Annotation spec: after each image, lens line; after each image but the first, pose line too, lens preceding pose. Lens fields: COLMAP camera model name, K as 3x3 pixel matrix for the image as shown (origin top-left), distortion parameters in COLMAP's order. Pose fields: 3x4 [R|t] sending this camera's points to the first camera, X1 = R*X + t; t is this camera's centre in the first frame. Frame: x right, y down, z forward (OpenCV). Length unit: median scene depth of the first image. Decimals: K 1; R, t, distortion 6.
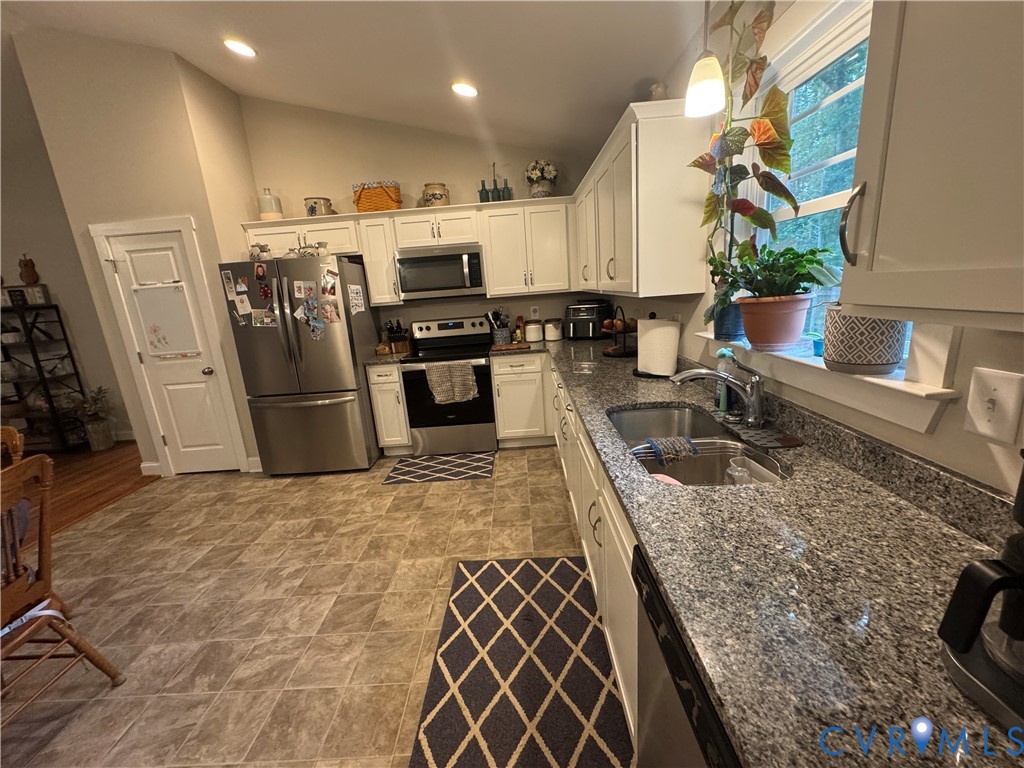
lens RADIAL K [[411.3, 0, 512.0], [0, 411.3, 383.2], [0, 0, 1]] dist [0.000027, -0.000006]
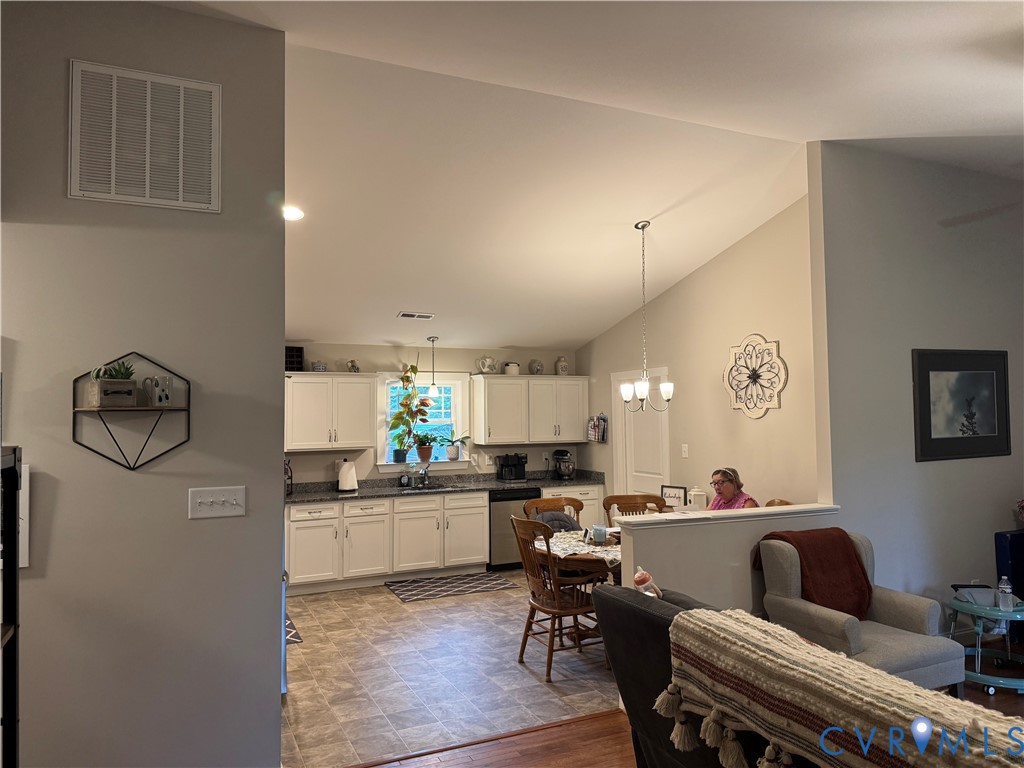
lens RADIAL K [[726.3, 0, 512.1], [0, 726.3, 384.6], [0, 0, 1]] dist [0.003616, 0.000327]
pose [[-0.428114, 0.119333, 0.895811, -2.258737], [0.252183, 0.967643, -0.008382, -0.206659], [-0.867826, 0.222320, -0.444356, 1.286629]]
